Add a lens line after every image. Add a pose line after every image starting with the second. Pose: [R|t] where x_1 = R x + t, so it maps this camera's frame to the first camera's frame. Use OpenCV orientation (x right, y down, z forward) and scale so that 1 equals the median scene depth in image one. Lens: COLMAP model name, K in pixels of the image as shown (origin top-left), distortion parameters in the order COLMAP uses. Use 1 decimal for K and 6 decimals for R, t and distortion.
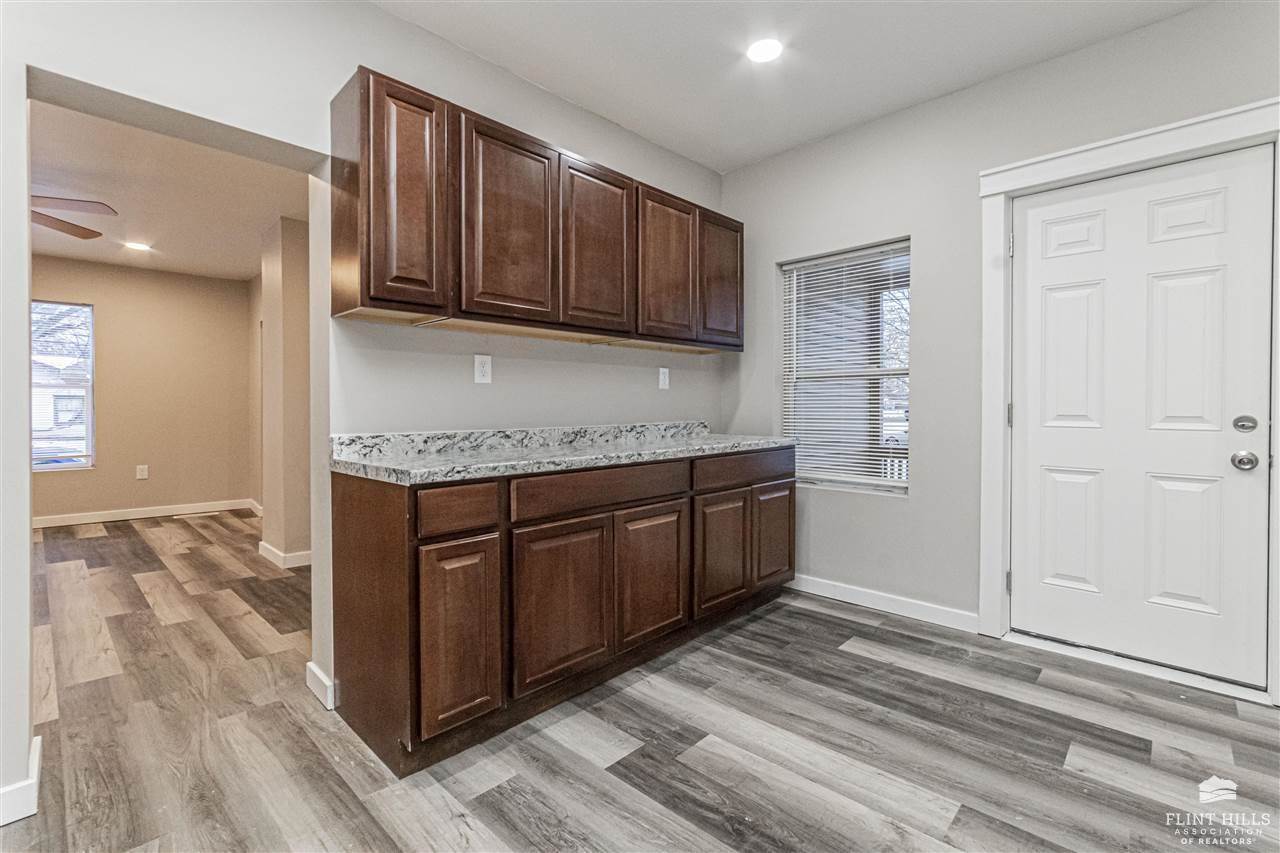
lens RADIAL K [[571.4, 0, 640.2], [0, 571.4, 409.6], [0, 0, 1]] dist [-0.004861, 0.003558]
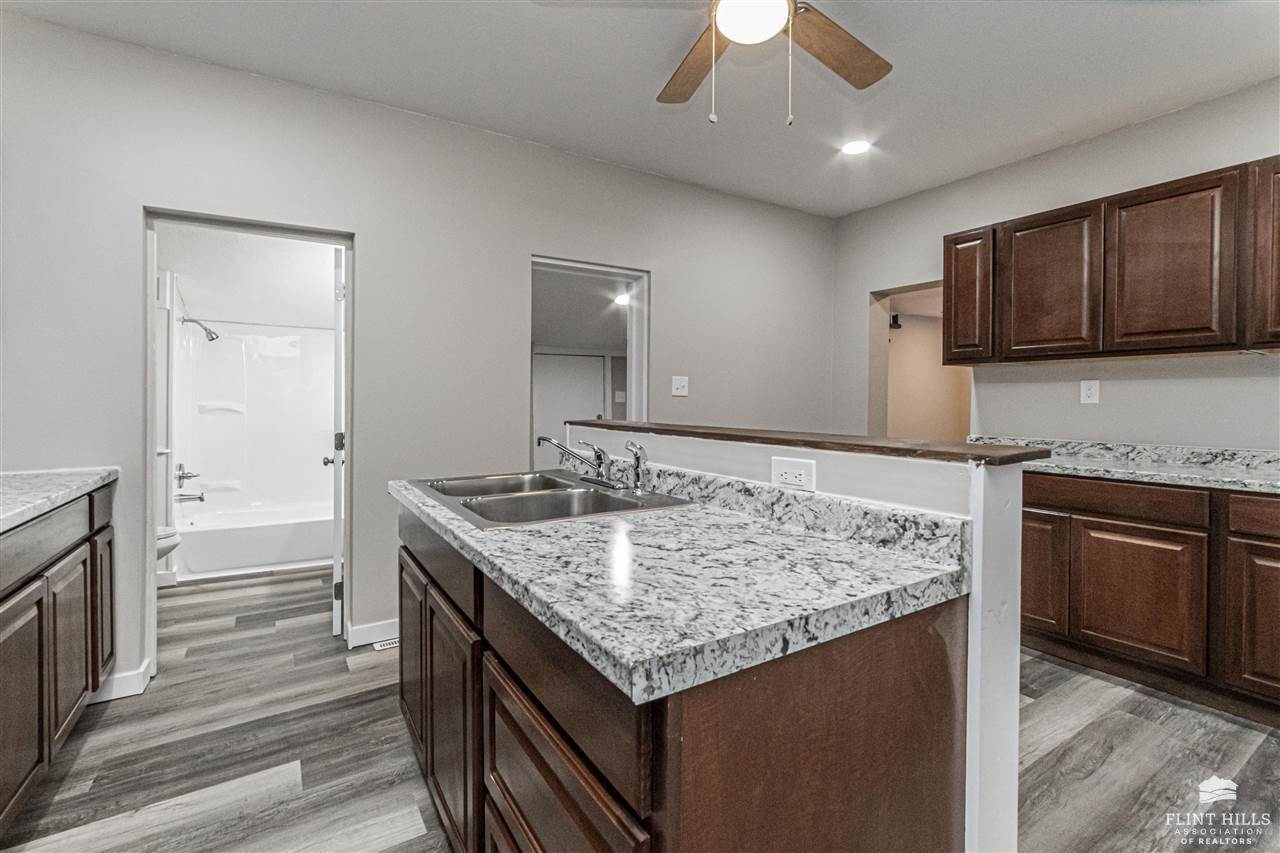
lens RADIAL K [[571.4, 0, 670.9], [0, 571.4, 414.5], [0, 0, 1]] dist [-0.004861, 0.003558]
pose [[-0.198061, 0.020255, -0.979980, 1.192268], [-0.010800, 0.999681, 0.022845, -0.043534], [0.980130, 0.015109, -0.197779, 0.391048]]
